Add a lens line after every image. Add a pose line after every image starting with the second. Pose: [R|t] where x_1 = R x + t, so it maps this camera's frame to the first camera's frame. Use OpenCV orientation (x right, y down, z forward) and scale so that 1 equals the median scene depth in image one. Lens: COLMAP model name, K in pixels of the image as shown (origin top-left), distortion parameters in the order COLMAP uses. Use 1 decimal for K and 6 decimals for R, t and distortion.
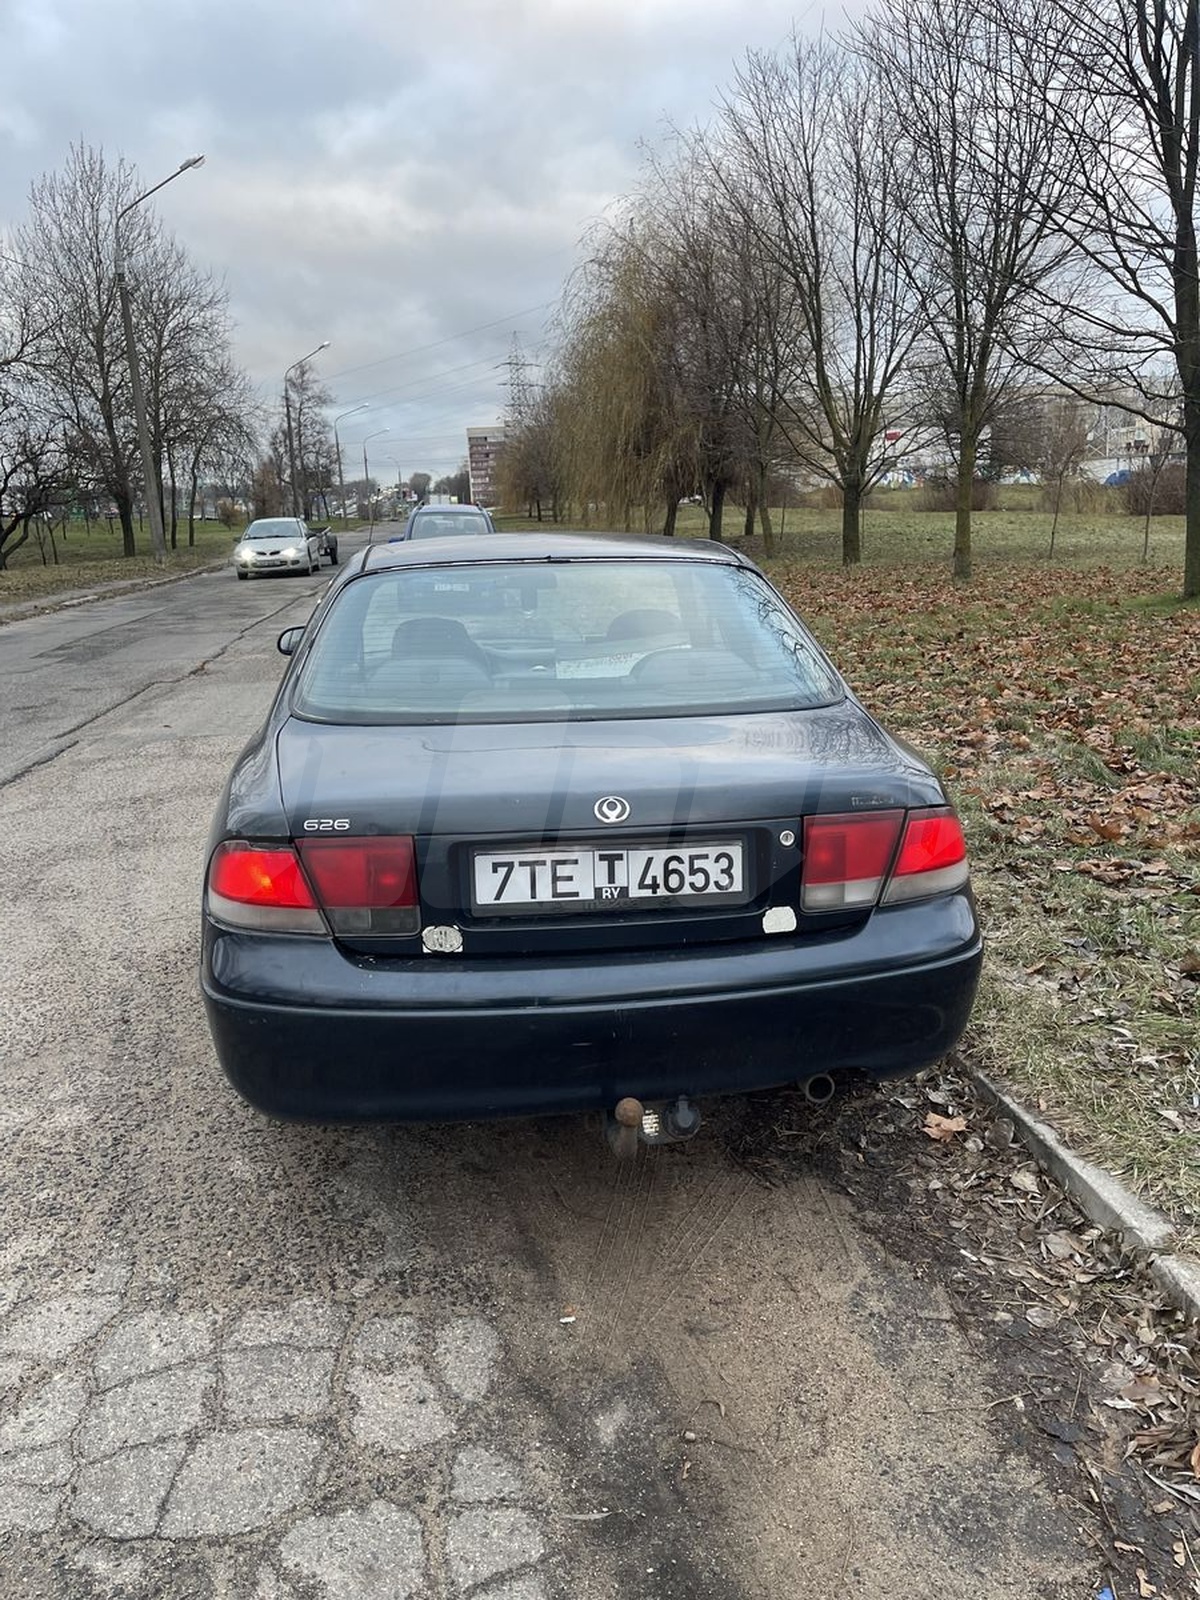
lens RADIAL K [[1206.6, 0, 600.0], [0, 1206.6, 800.0], [0, 0, 1]] dist [0.063631, -0.073543]
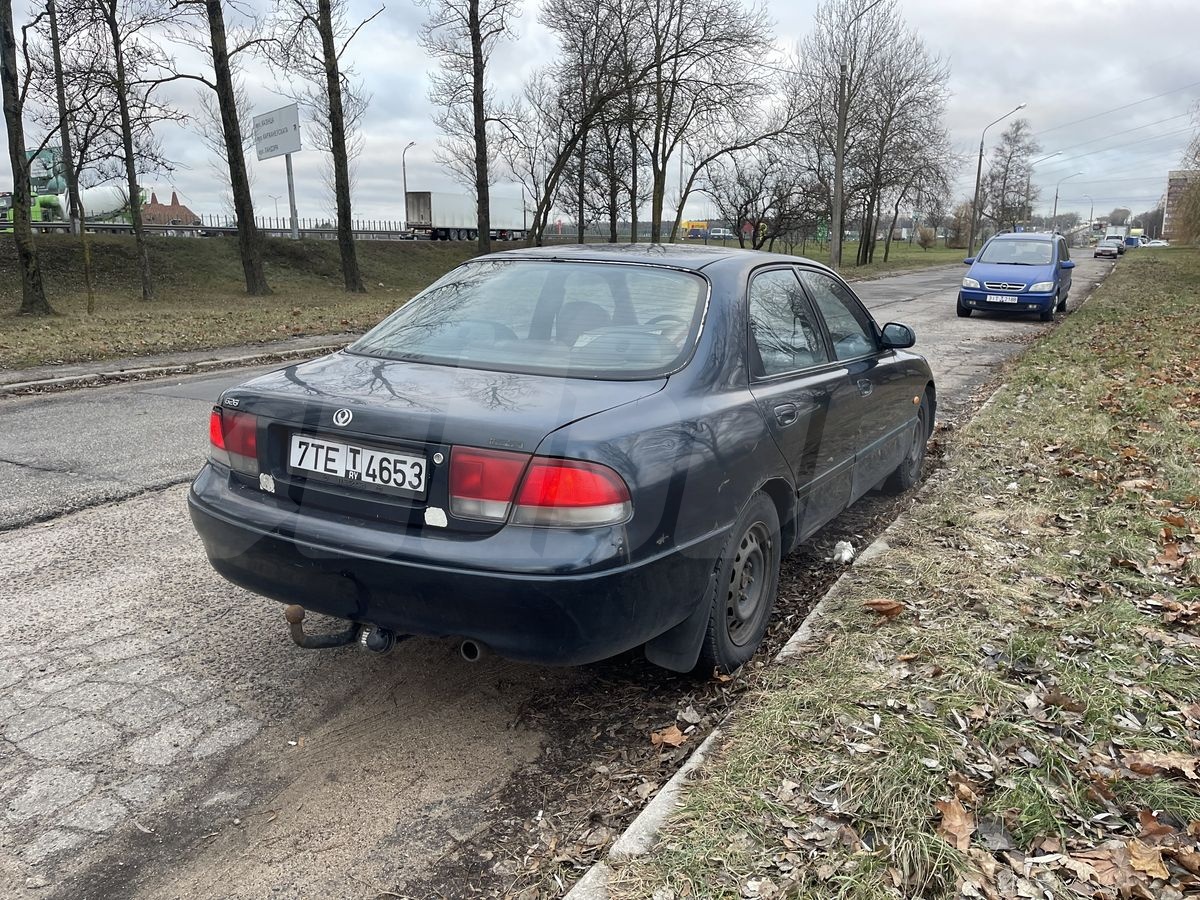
lens RADIAL K [[904.9, 0, 600.0], [0, 904.9, 450.0], [0, 0, 1]] dist [0.063631, -0.073543]
pose [[0.797864, 0.161598, -0.580774, 0.886956], [-0.164275, 0.985224, 0.048454, -0.056873], [0.580023, 0.056747, 0.812621, 0.265042]]
